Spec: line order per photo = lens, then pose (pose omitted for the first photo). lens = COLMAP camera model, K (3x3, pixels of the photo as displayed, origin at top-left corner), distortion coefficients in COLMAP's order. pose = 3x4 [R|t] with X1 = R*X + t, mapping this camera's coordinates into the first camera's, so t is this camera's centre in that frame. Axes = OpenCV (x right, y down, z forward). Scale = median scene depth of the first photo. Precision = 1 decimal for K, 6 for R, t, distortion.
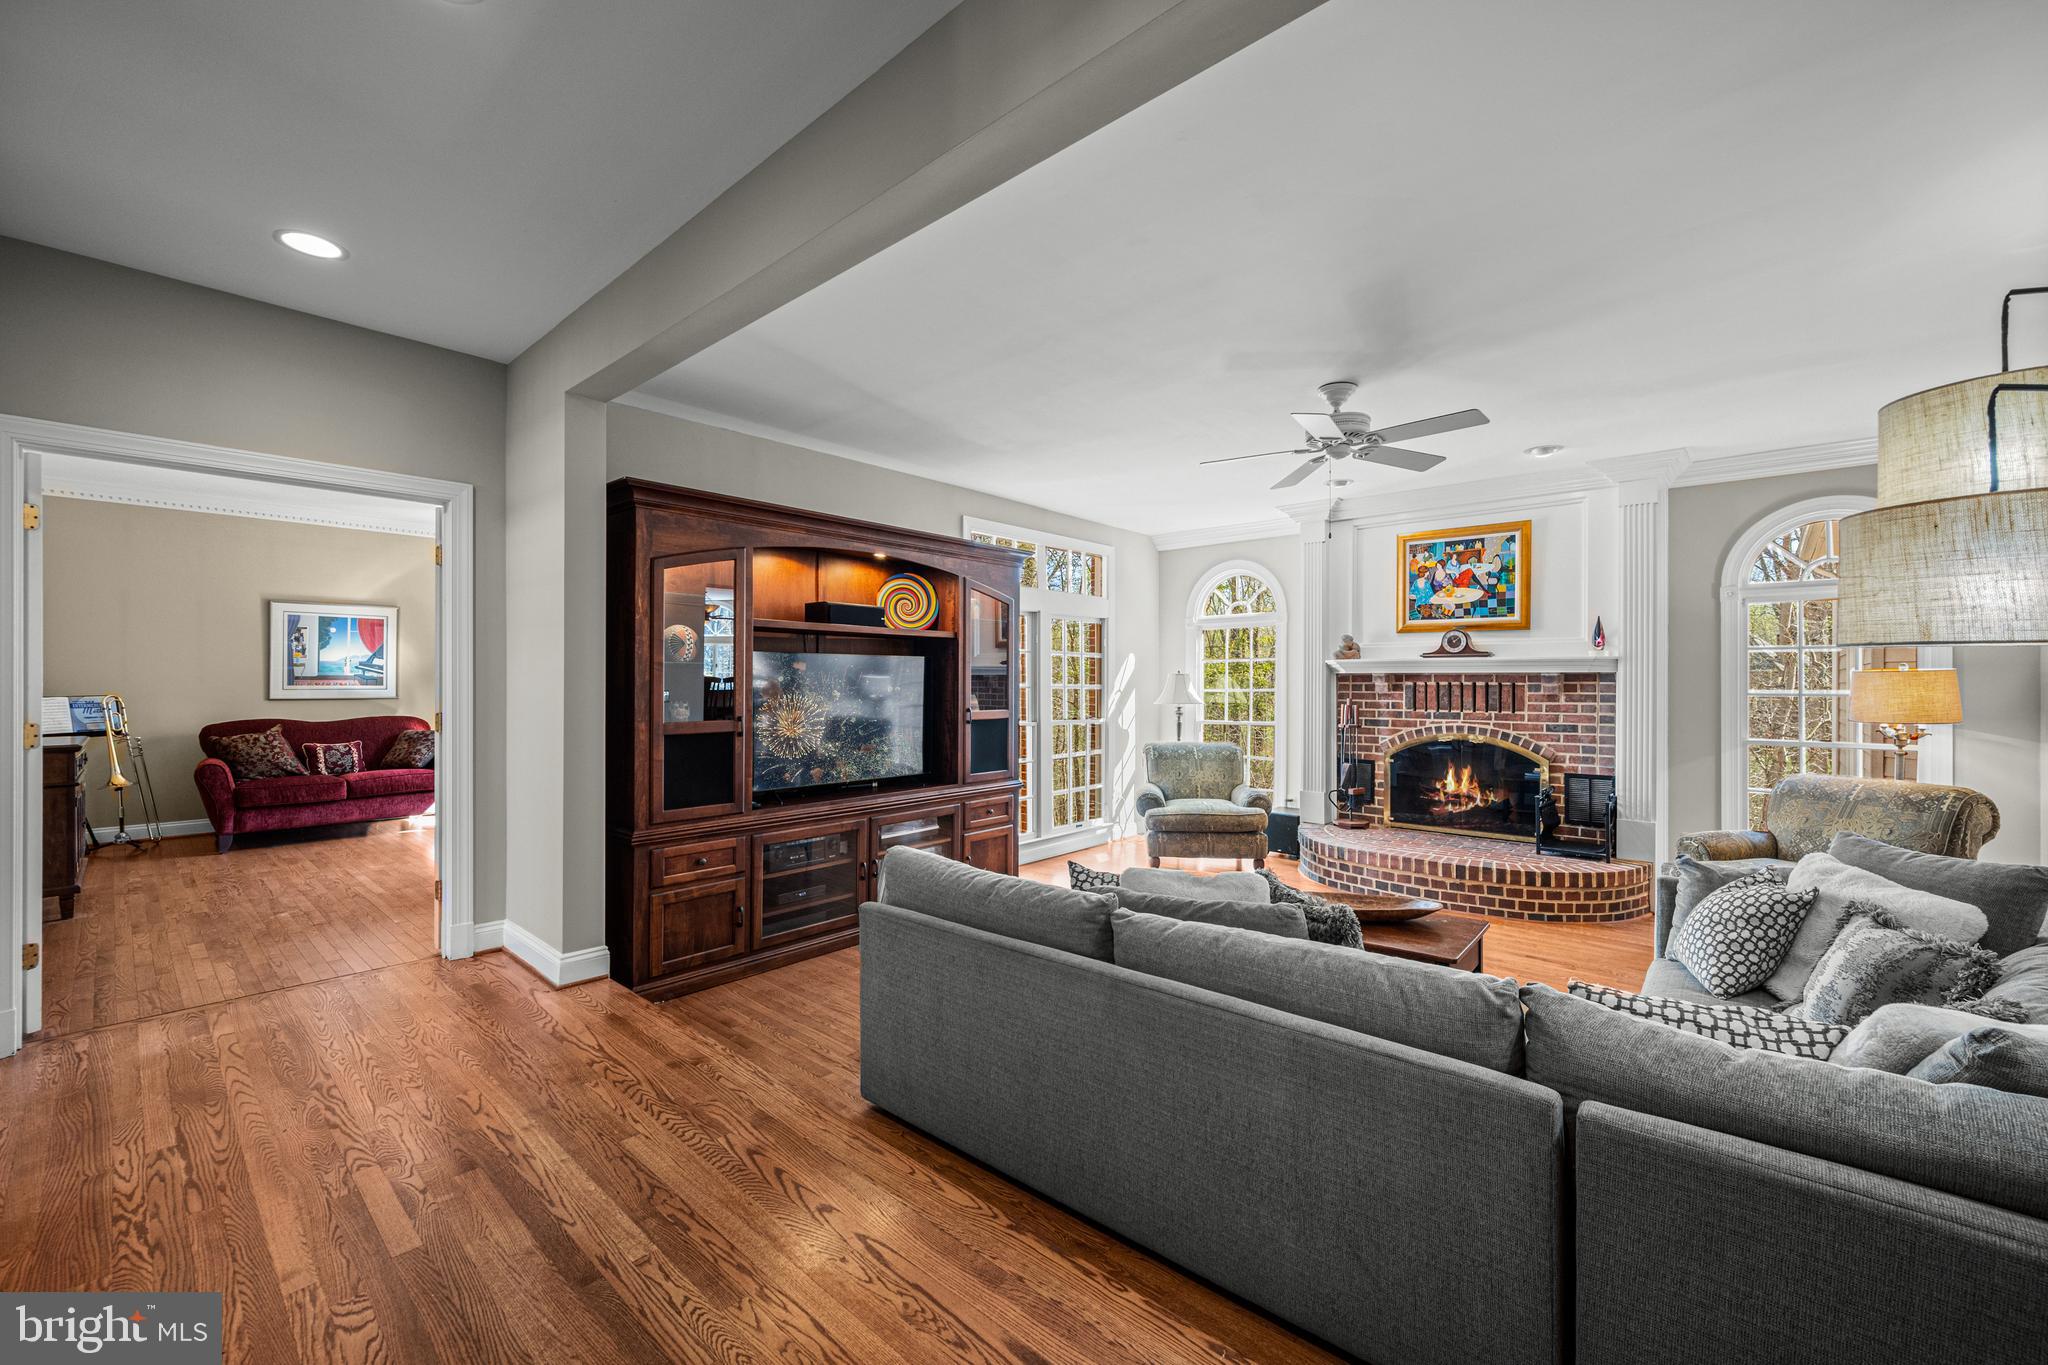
lens RADIAL K [[803.5, 0, 1018.2], [0, 803.5, 679.6], [0, 0, 1]] dist [-0.004048, 0.001233]
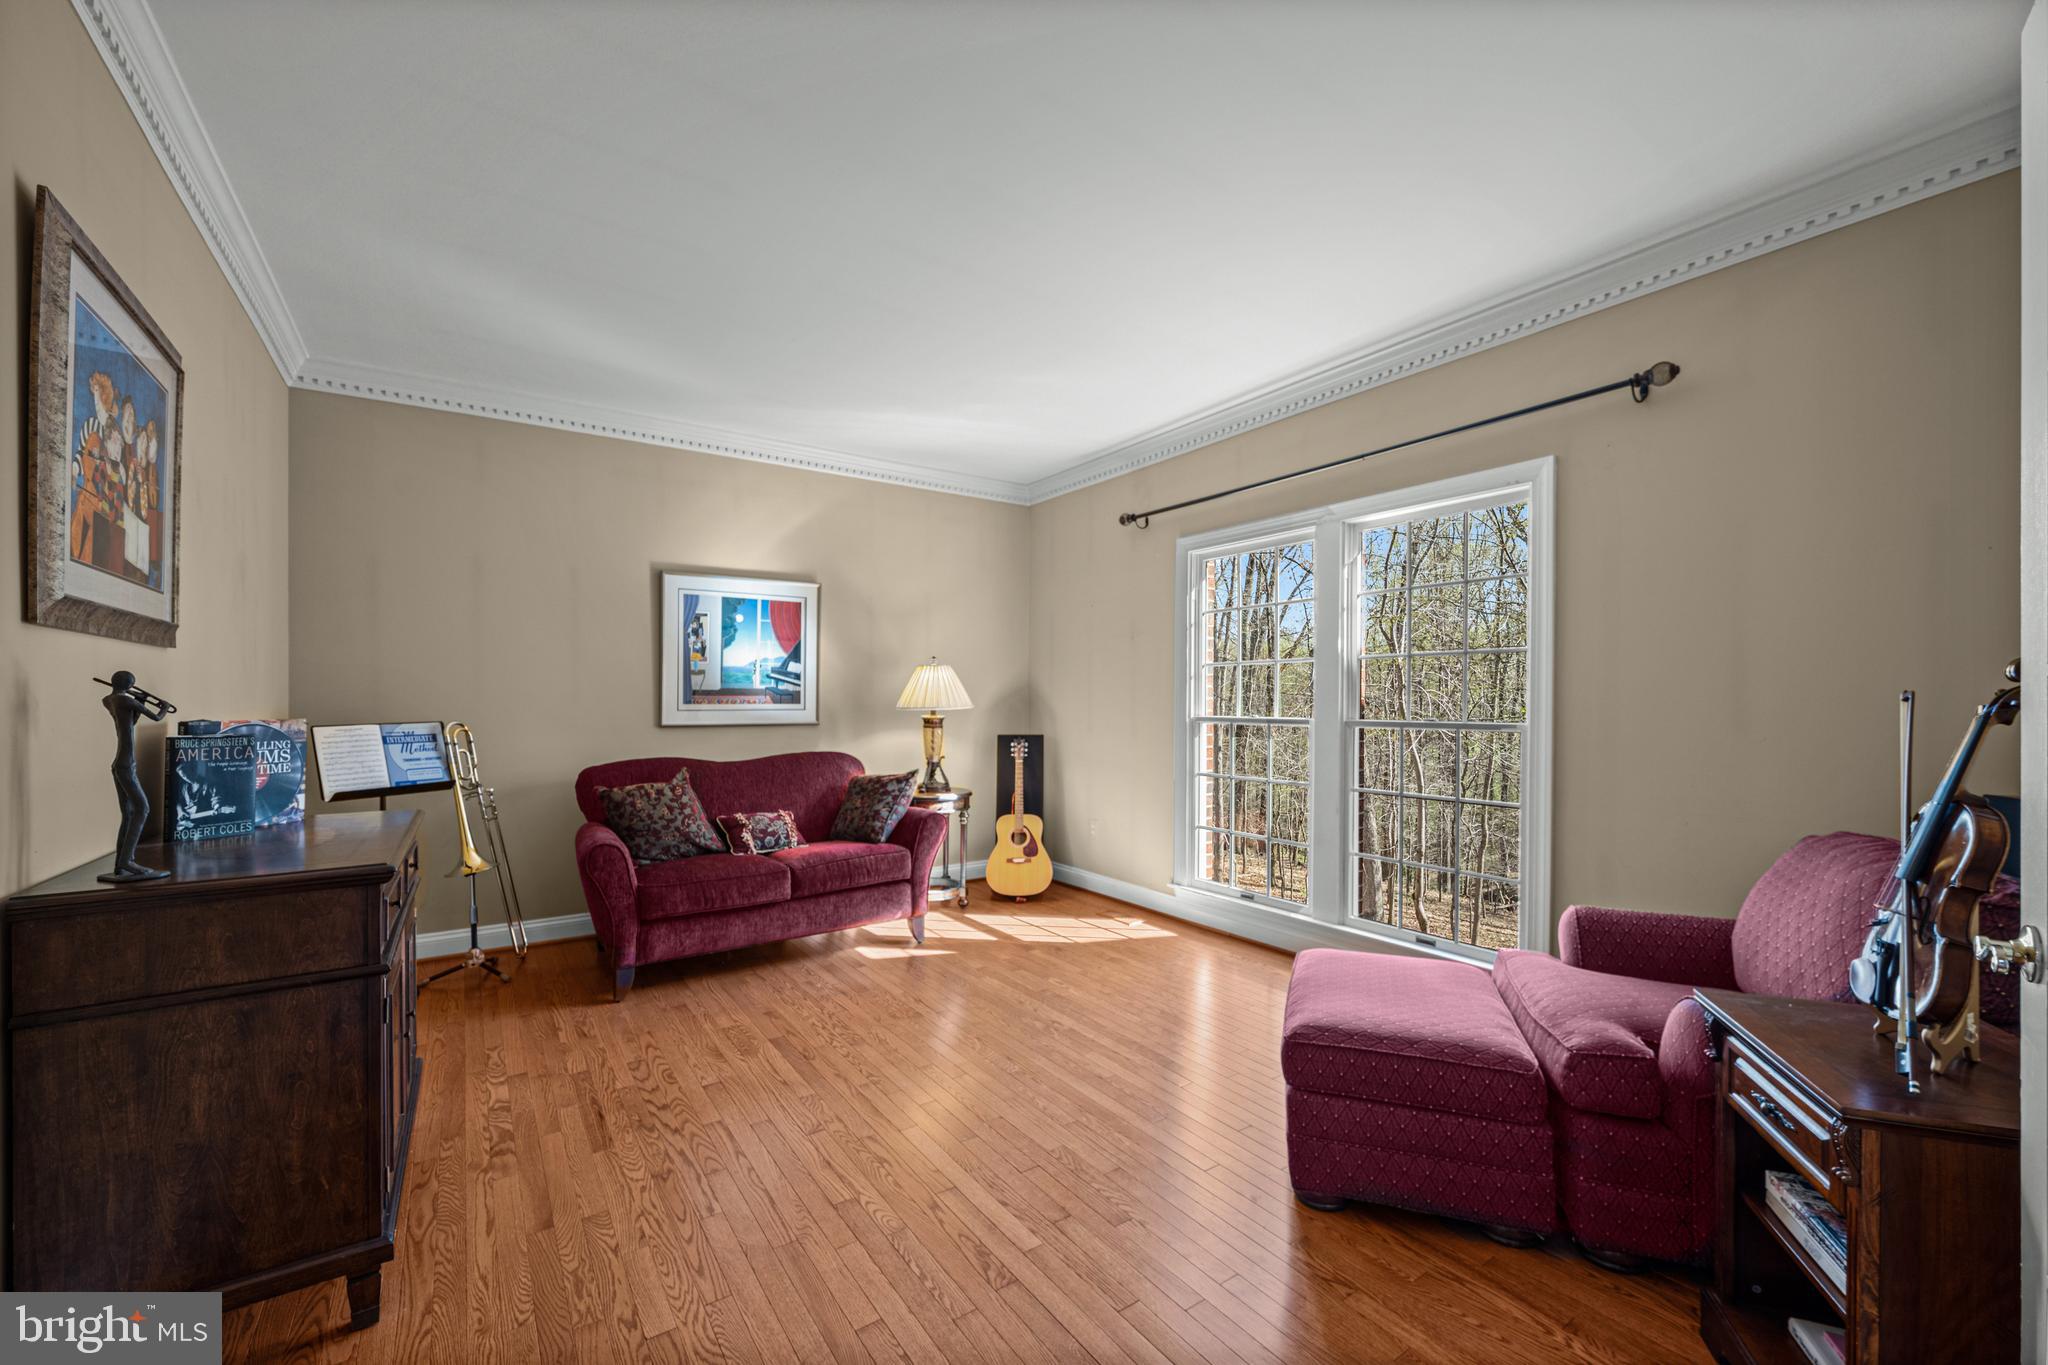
lens RADIAL K [[803.5, 0, 1026.9], [0, 803.5, 695.1], [0, 0, 1]] dist [-0.004048, 0.001233]
pose [[0.972699, -0.007622, -0.231944, -0.520598], [0.006547, 0.999964, -0.005401, 0.005440], [0.231977, 0.003735, 0.972714, 0.461000]]
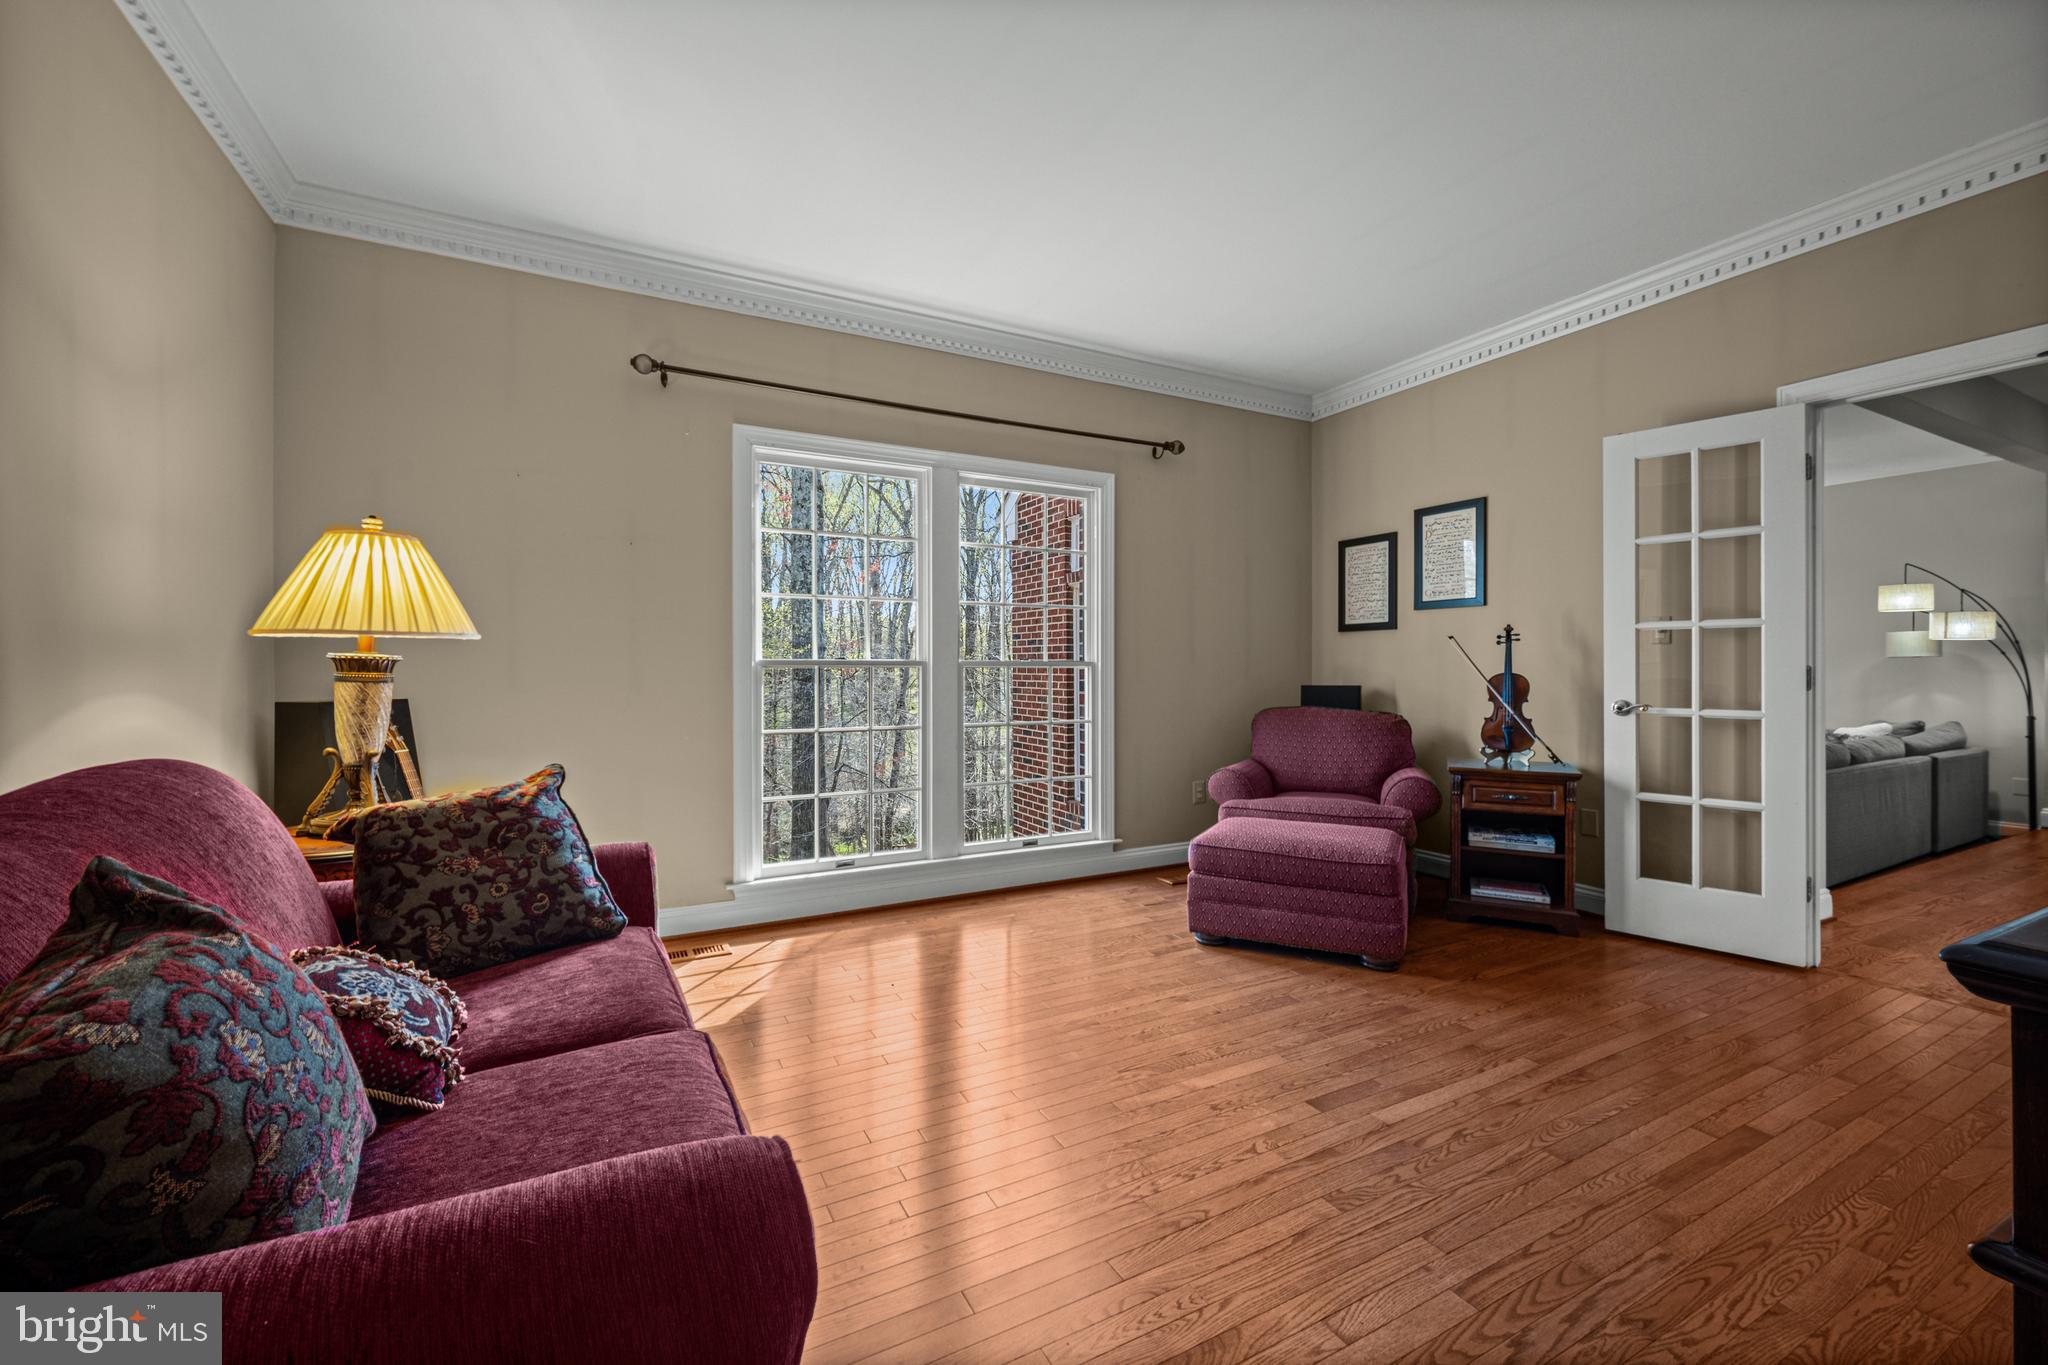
lens RADIAL K [[803.5, 0, 1020.7], [0, 803.5, 671.6], [0, 0, 1]] dist [-0.004048, 0.001233]
pose [[0.361875, -0.012773, 0.932139, -0.954507], [0.001866, 0.999914, 0.012977, 0.020904], [-0.932225, -0.002957, 0.361868, 0.790142]]
